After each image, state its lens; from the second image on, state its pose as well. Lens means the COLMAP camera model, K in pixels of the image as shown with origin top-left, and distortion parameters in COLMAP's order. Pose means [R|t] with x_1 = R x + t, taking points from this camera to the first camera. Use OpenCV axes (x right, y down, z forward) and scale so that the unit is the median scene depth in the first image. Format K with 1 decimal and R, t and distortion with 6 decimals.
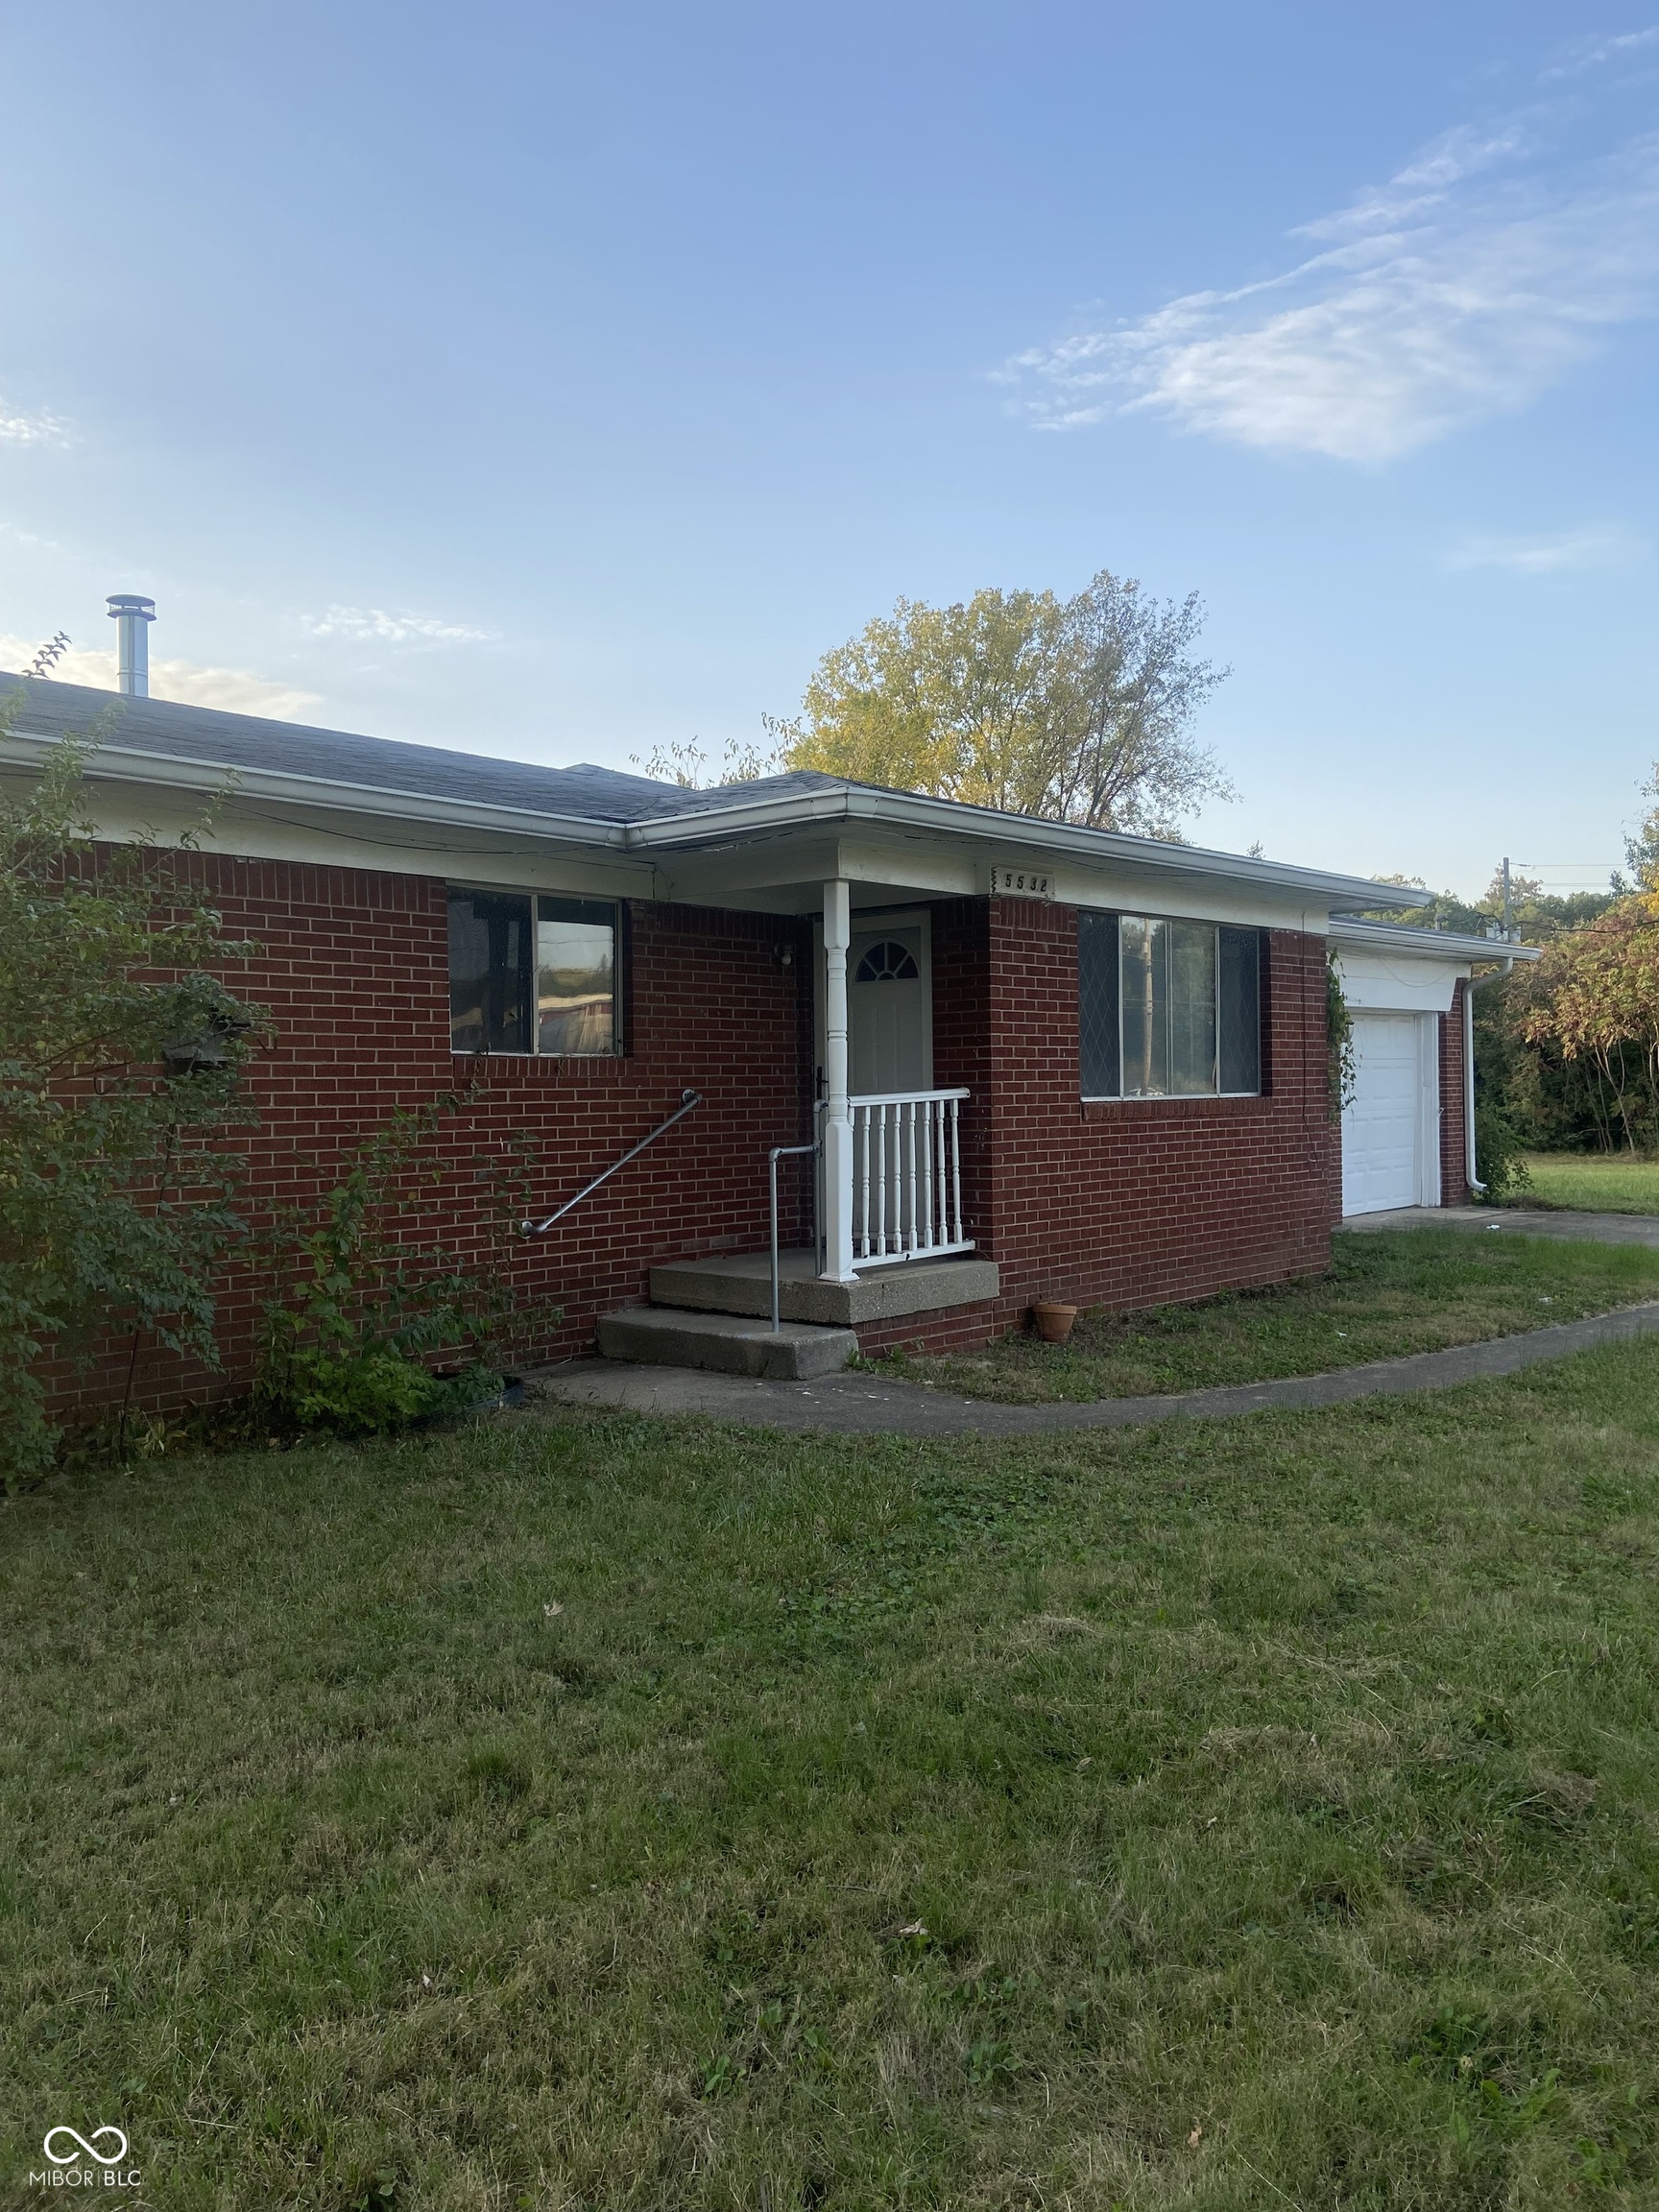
lens RADIAL K [[1654.6, 0, 829.5], [0, 1654.6, 1106.0], [0, 0, 1]] dist [0.131331, -0.141622]
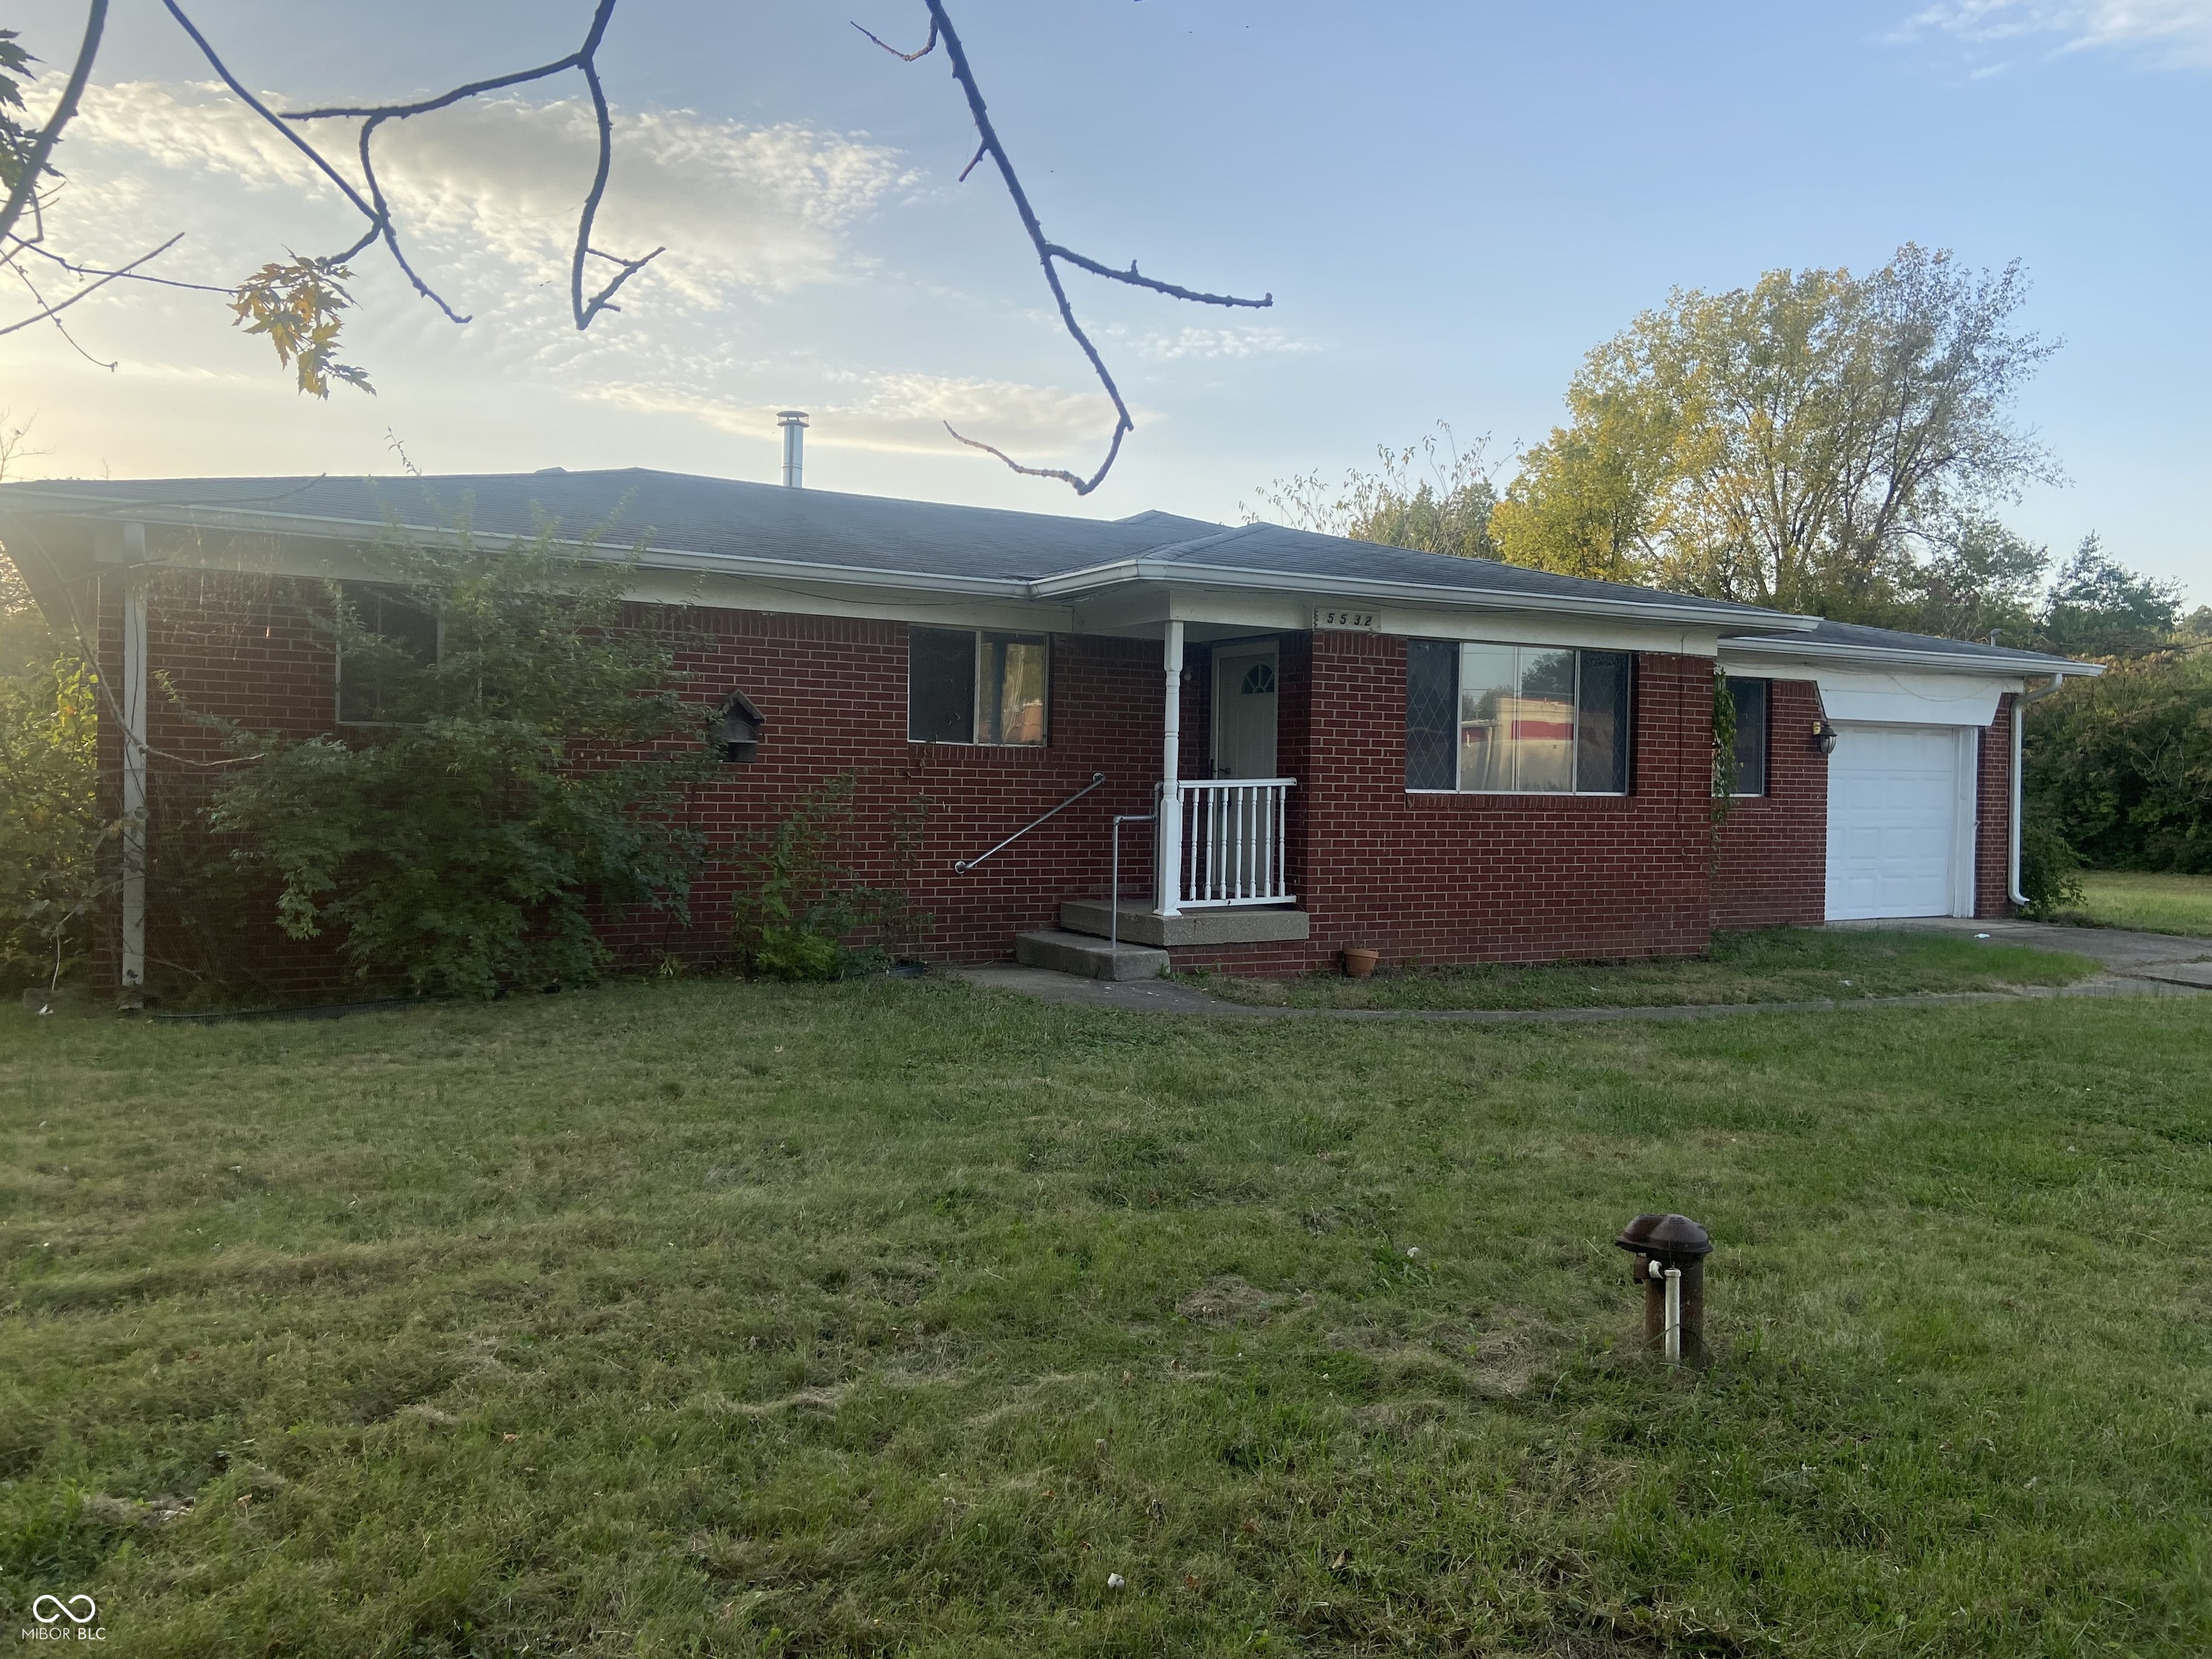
lens RADIAL K [[1654.6, 0, 1054.4], [0, 1654.6, 809.1], [0, 0, 1]] dist [0.131331, -0.141622]
pose [[0.939656, 0.037045, -0.340109, 0.332906], [-0.035869, 0.999309, 0.009745, 0.007267], [0.340235, 0.003042, 0.940336, -0.272077]]
